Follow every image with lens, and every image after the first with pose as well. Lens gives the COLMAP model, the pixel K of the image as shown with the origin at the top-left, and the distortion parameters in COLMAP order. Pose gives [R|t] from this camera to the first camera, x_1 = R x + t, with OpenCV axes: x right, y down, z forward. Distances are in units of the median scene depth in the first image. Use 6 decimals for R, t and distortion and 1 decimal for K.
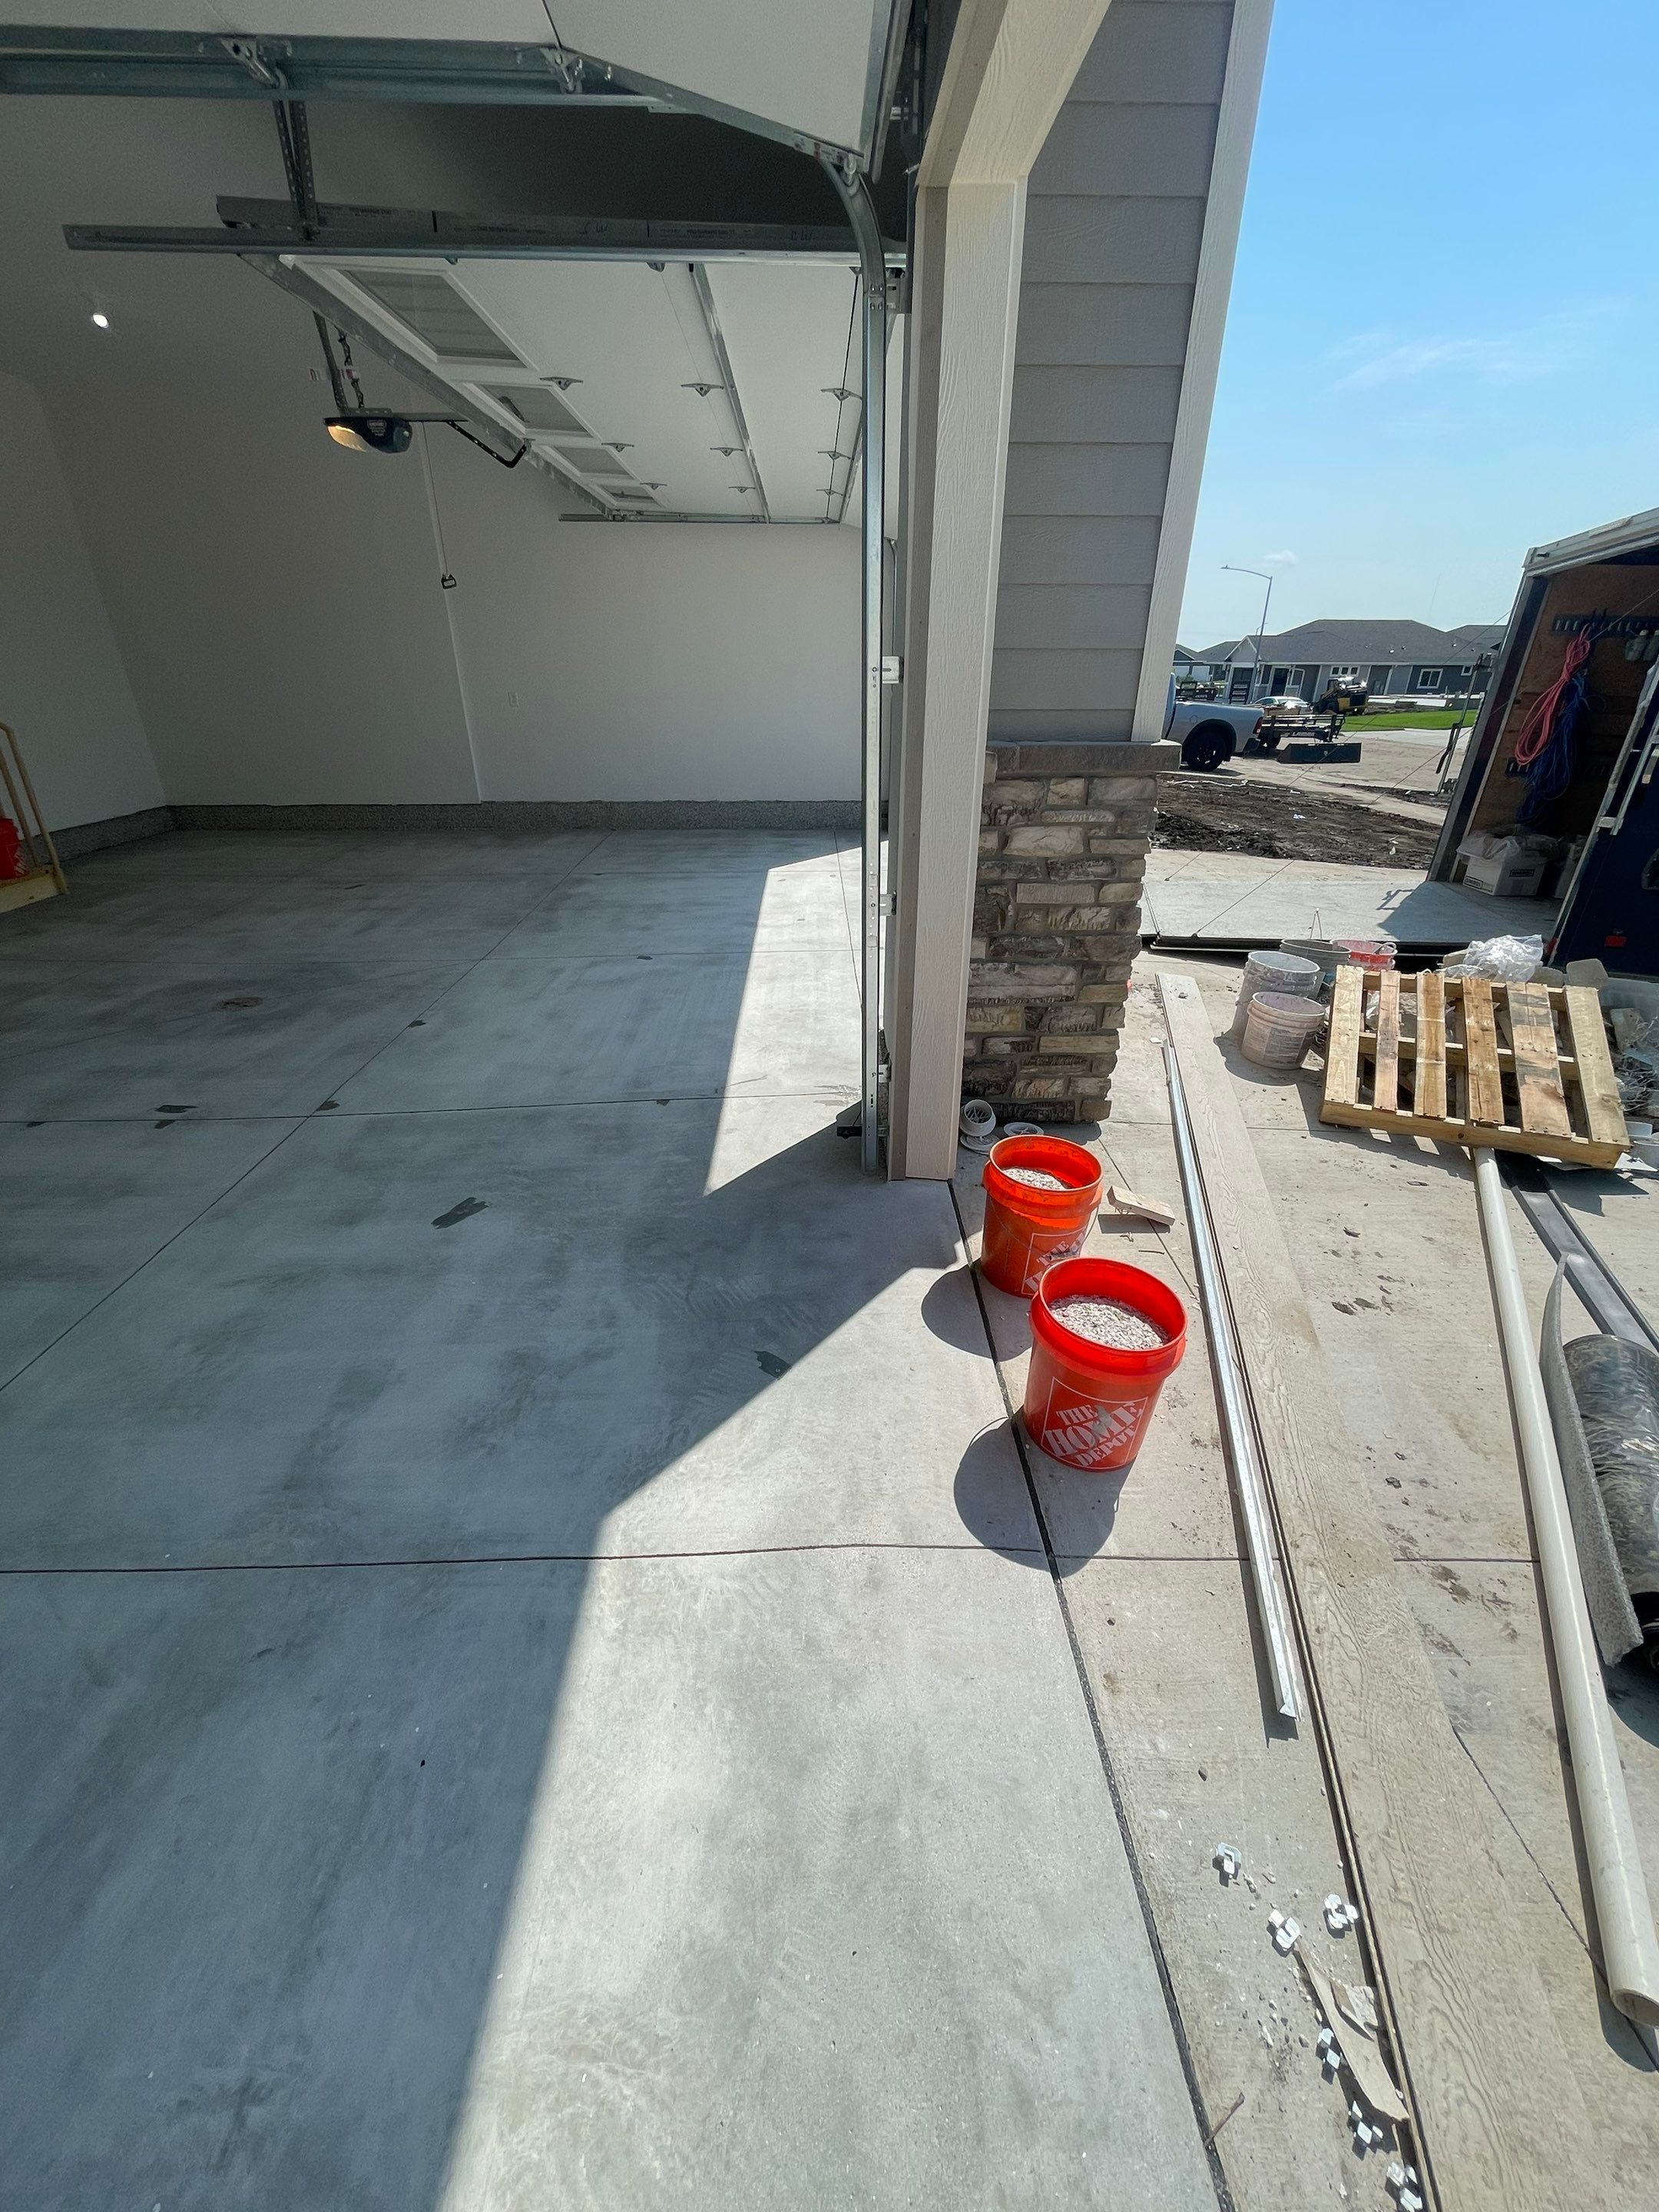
lens RADIAL K [[890.1, 0, 828.3], [0, 890.1, 1104.4], [0, 0, 1]] dist [-0.005053, 0.000286]
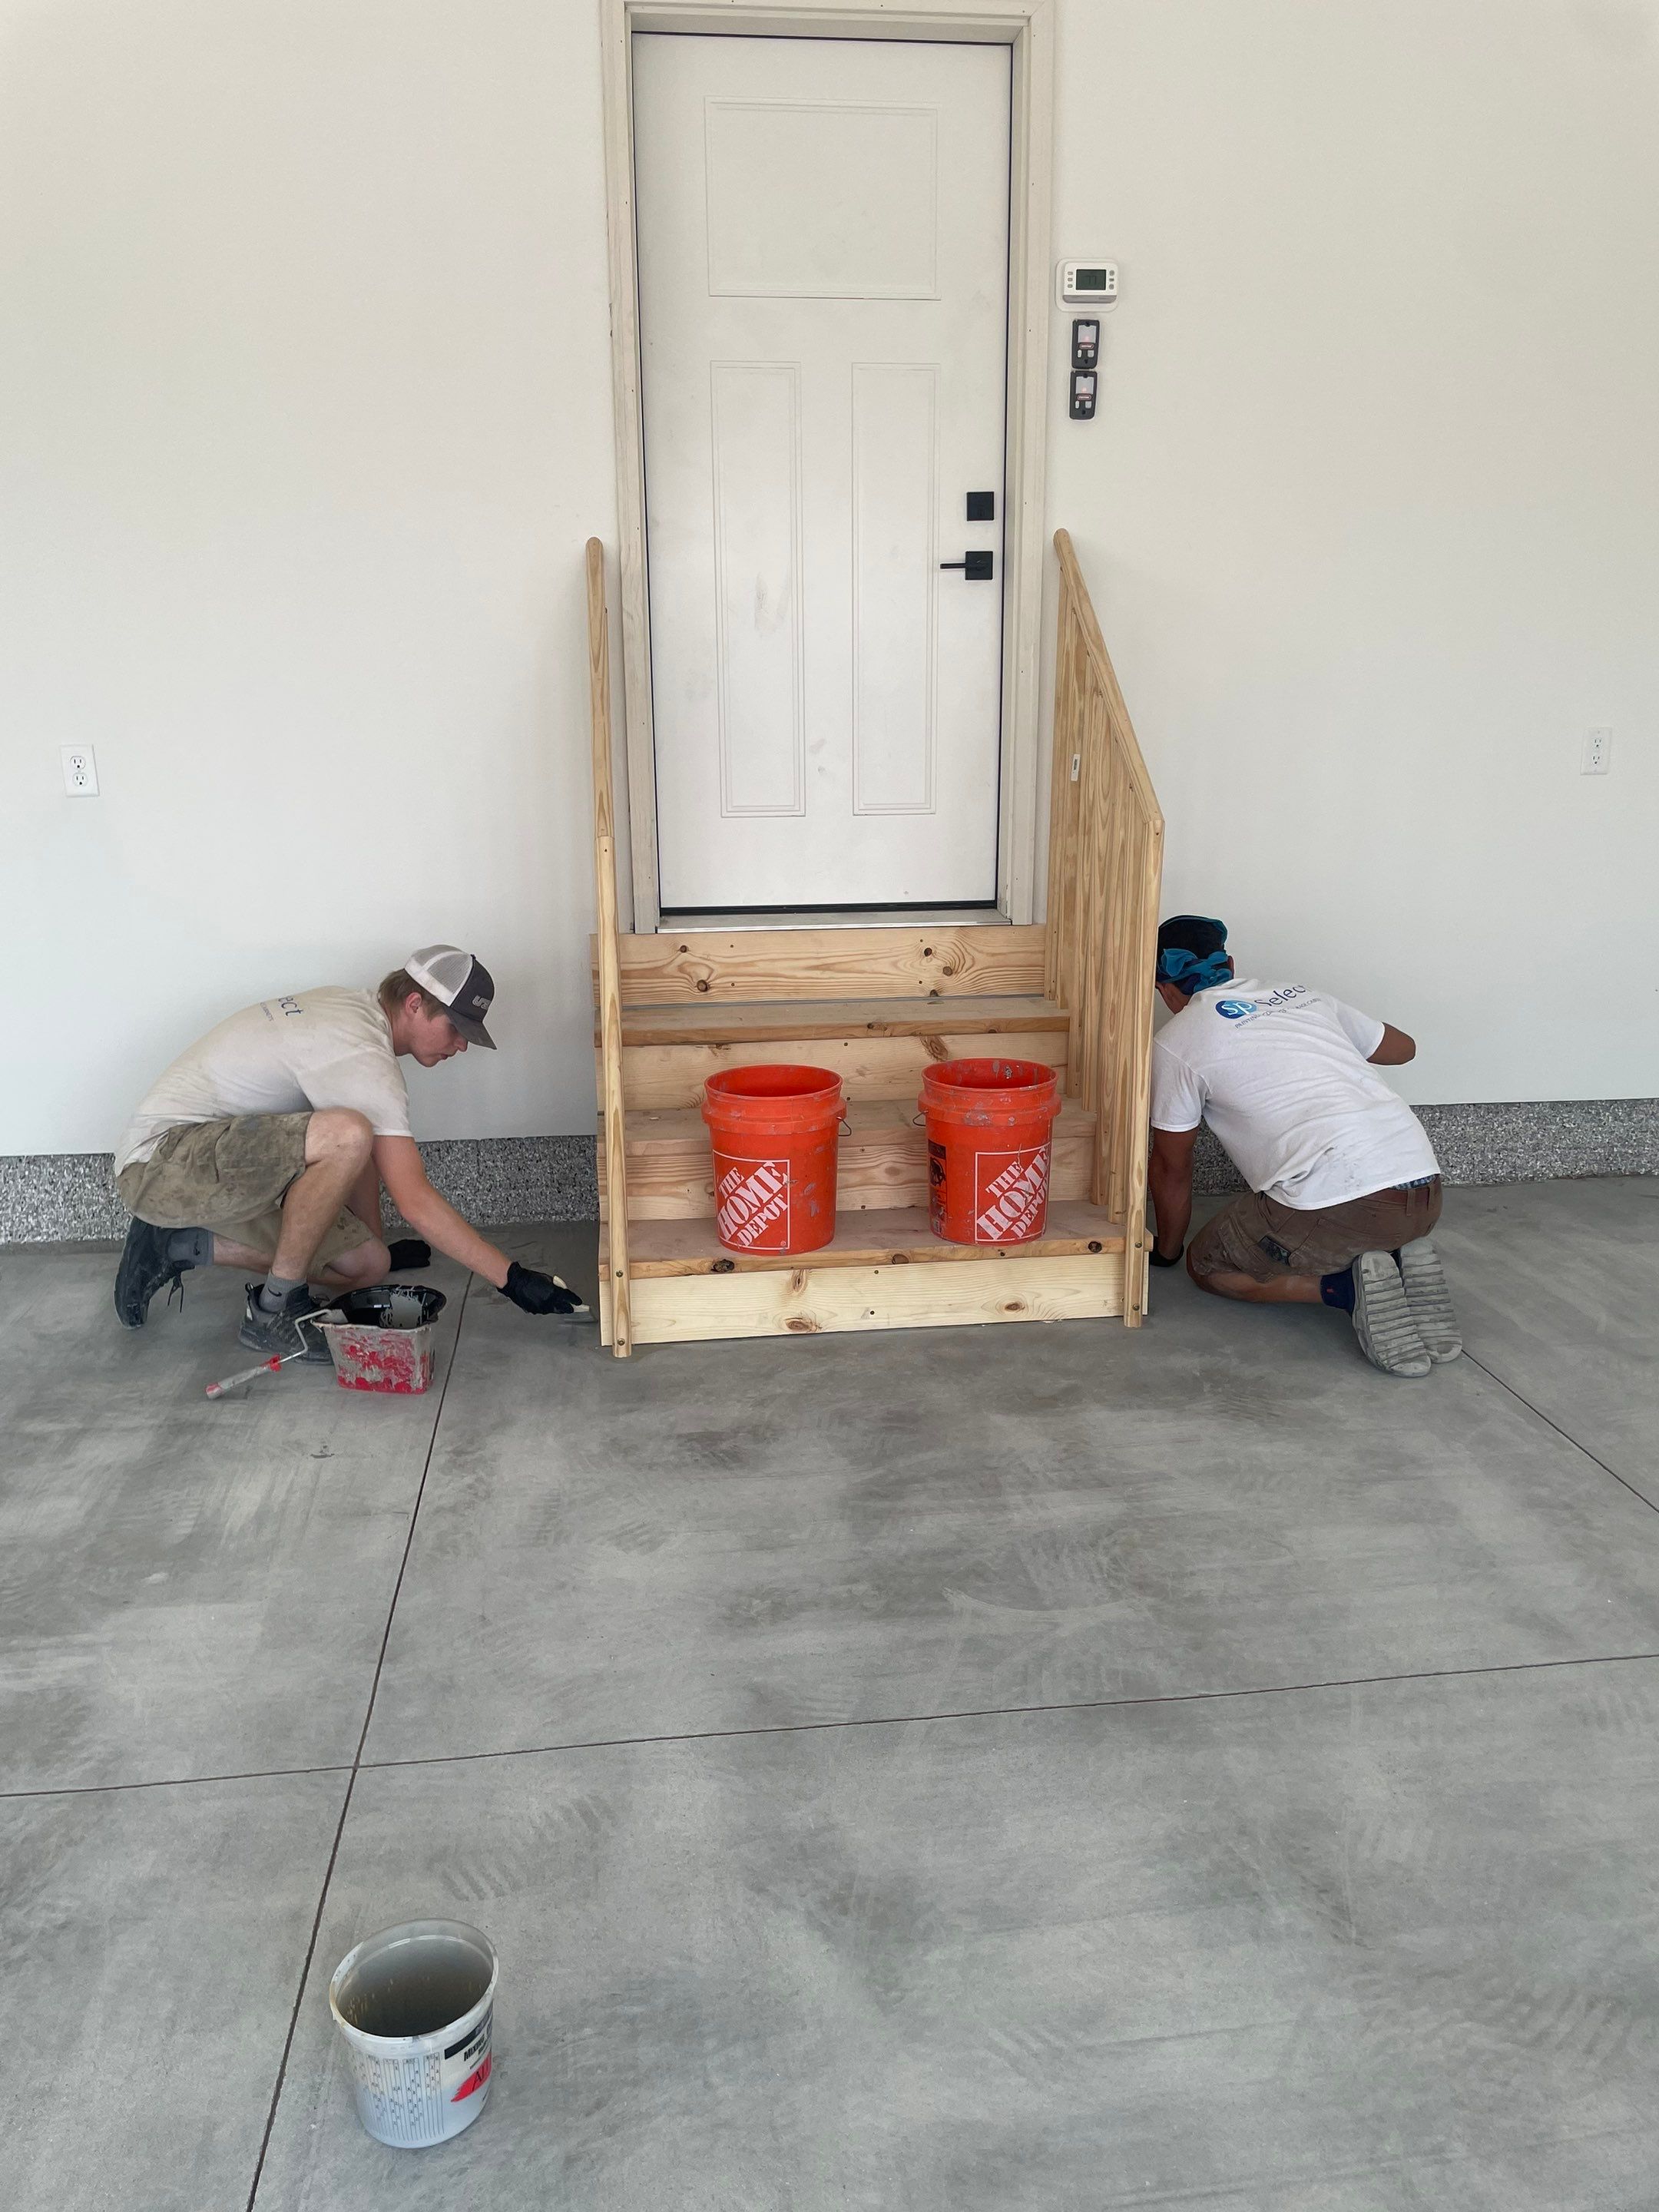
lens RADIAL K [[1628.1, 0, 826.8], [0, 1628.1, 1104.2], [0, 0, 1]] dist [0.023555, -0.006571]
pose [[0.105245, 0.235654, -0.966121, -0.685813], [-0.439166, 0.882661, 0.167456, -0.697818], [0.892220, 0.406664, 0.196387, 1.519340]]
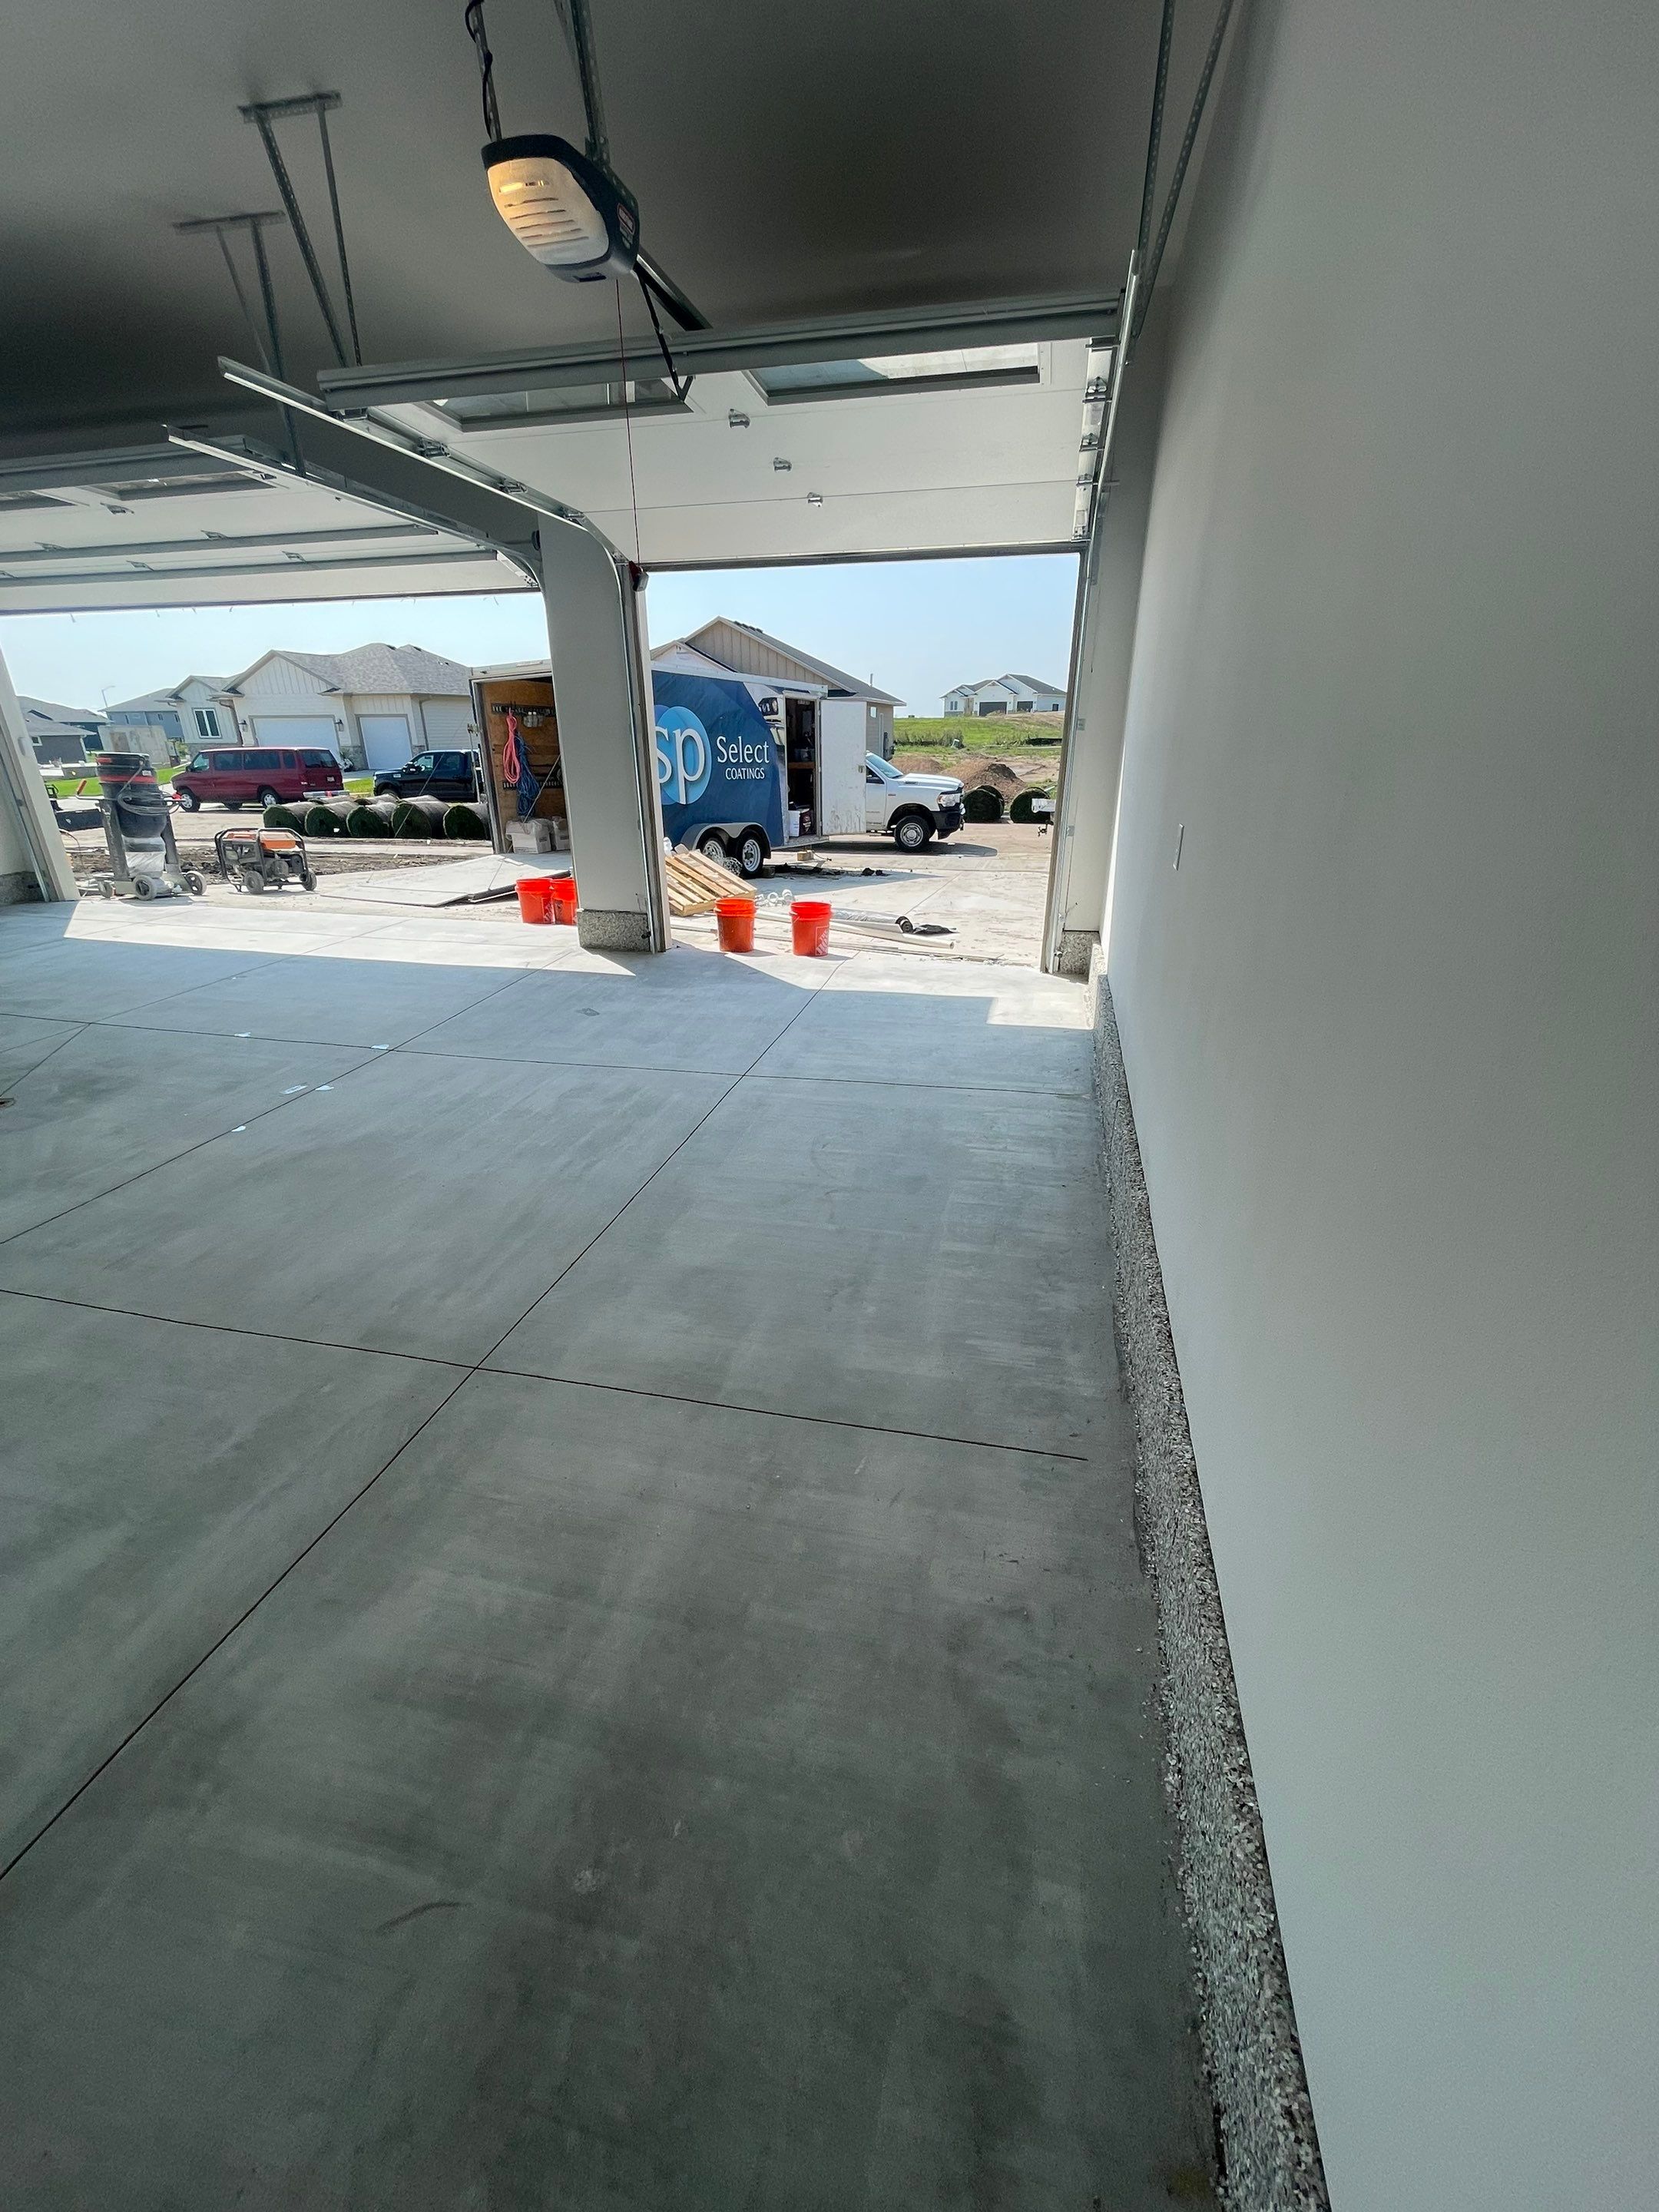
lens RADIAL K [[890.1, 0, 828.5], [0, 890.1, 1106.5], [0, 0, 1]] dist [-0.005053, 0.000286]
pose [[0.252264, -0.378508, 0.890559, -1.749299], [0.434143, 0.866769, 0.245420, 0.047086], [-0.864802, 0.324720, 0.382981, -0.078469]]
